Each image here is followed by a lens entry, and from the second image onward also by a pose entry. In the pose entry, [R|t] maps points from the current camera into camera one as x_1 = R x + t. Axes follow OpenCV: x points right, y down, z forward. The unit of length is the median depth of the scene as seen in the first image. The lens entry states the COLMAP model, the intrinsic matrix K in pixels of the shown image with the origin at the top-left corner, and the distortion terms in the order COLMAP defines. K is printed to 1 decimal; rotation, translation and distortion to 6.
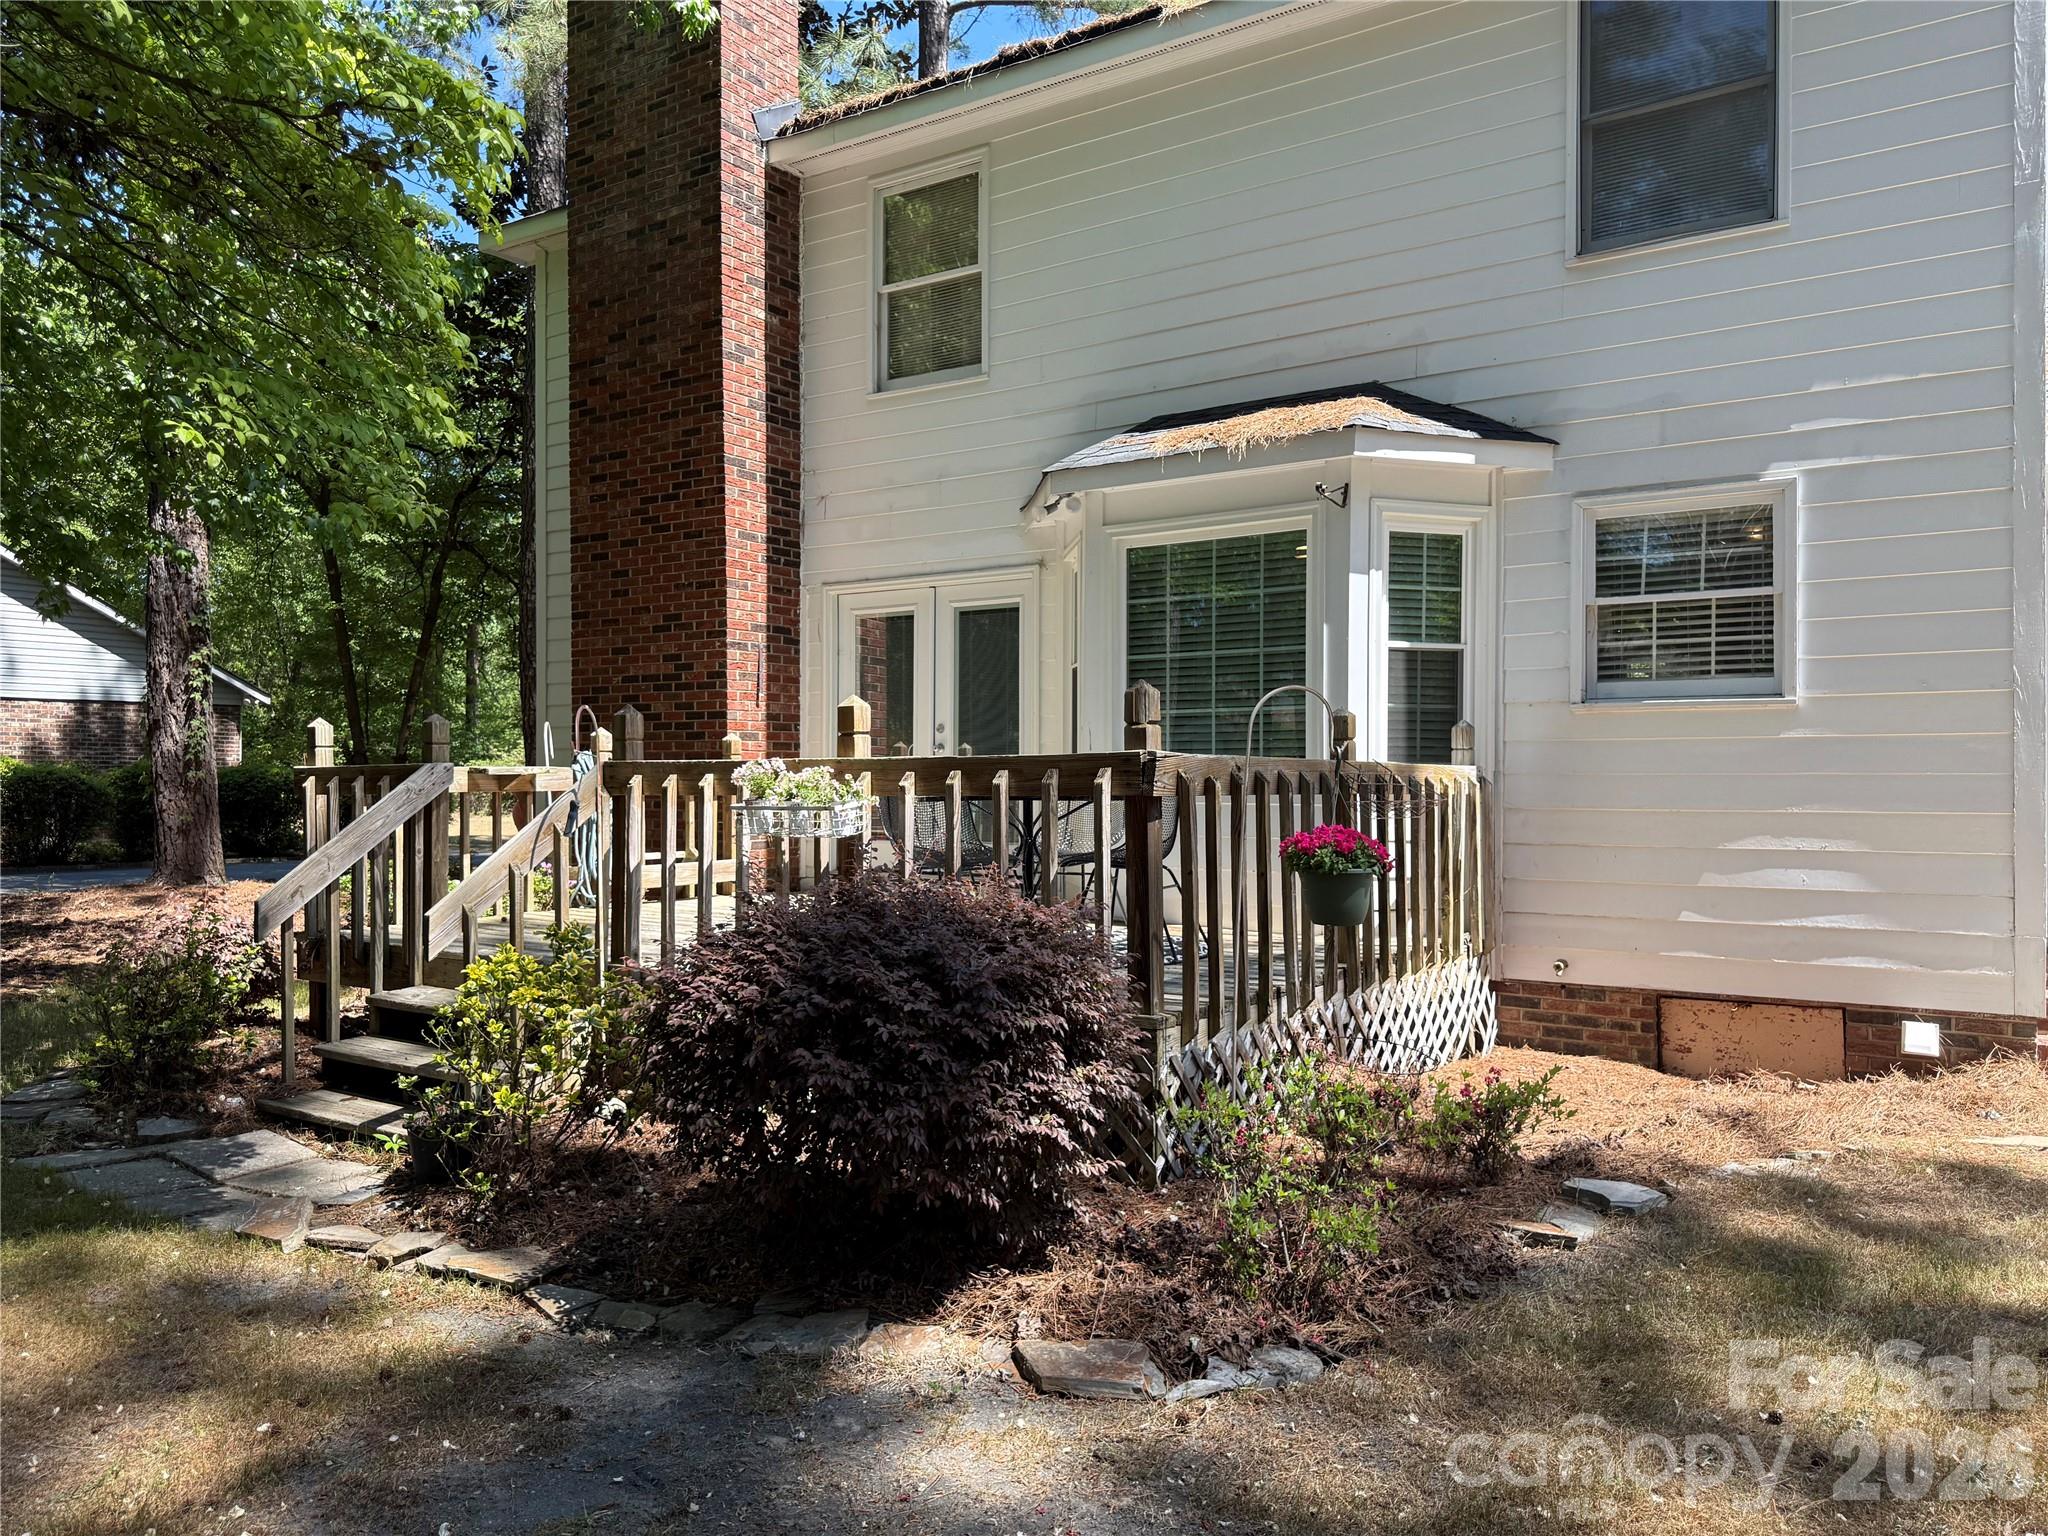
lens RADIAL K [[1495.8, 0, 1024.0], [0, 1495.8, 768.0], [0, 0, 1]] dist [0.073510, -0.001127]
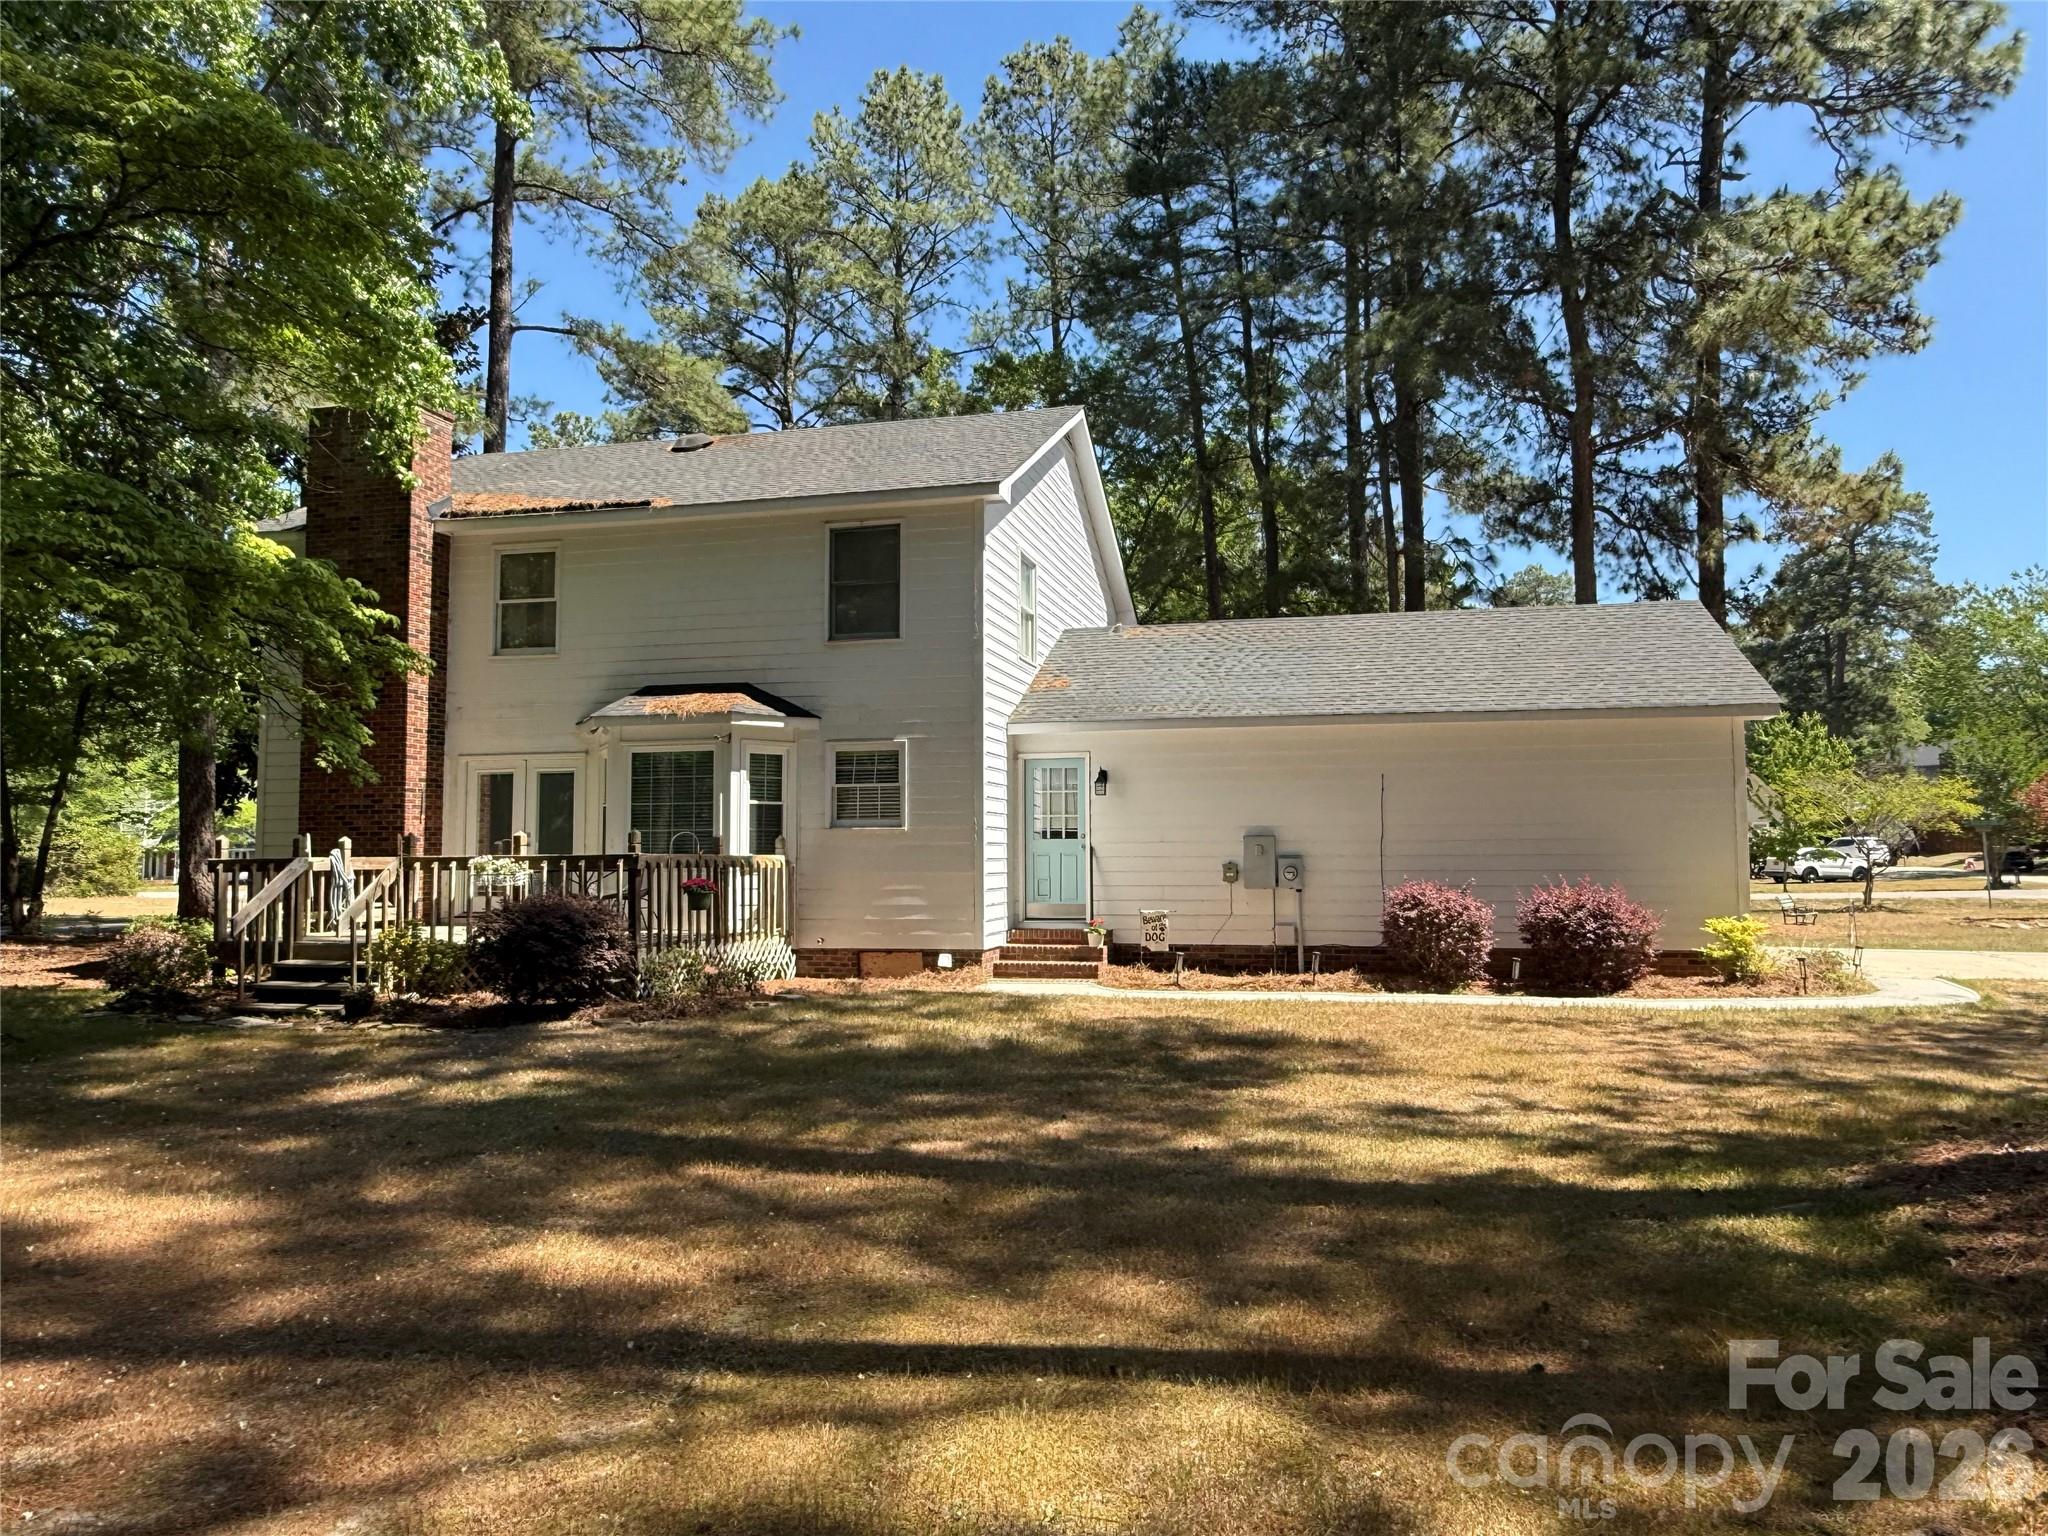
lens RADIAL K [[1356.7, 0, 1024.0], [0, 1356.7, 768.0], [0, 0, 1]] dist [-0.008653, -0.001369]
pose [[0.940446, 0.016103, 0.339563, -0.064489], [0.003894, 0.998302, -0.058127, -0.012571], [-0.339922, 0.055988, 0.938786, -1.064467]]
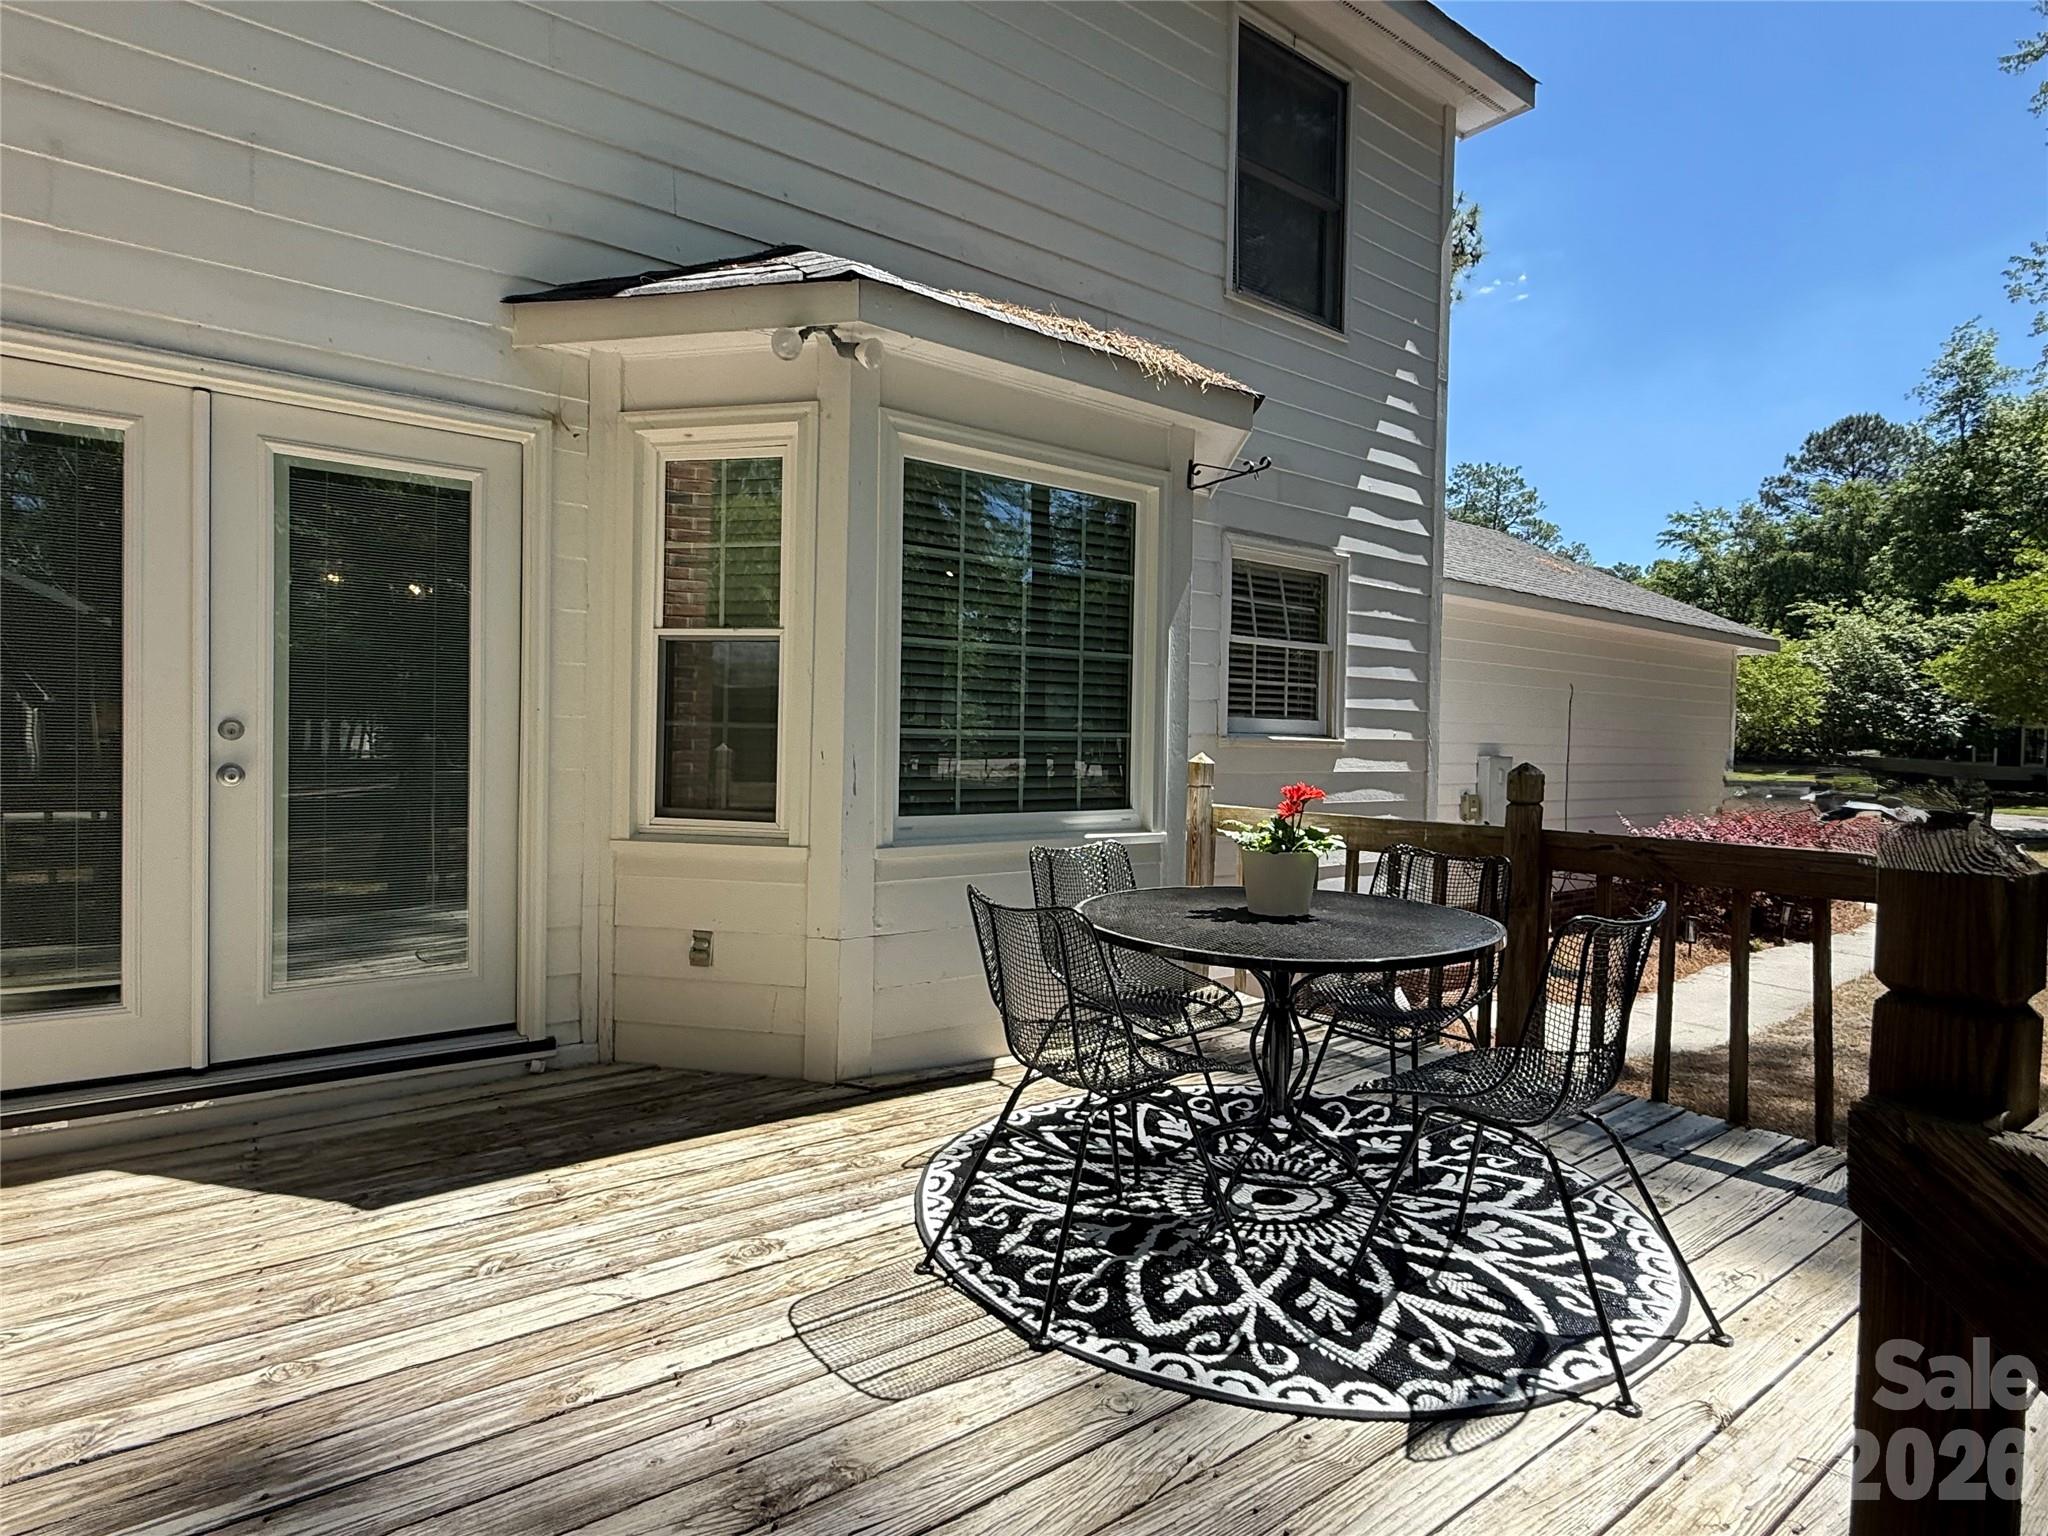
lens RADIAL K [[1097.1, 0, 1024.0], [0, 1097.1, 768.0], [0, 0, 1]] dist [0.000723, 0.000150]
pose [[0.310432, -0.020350, 0.950378, -0.366316], [-0.027689, 0.999153, 0.030438, -0.040312], [-0.950192, -0.035765, 0.309605, 0.890947]]
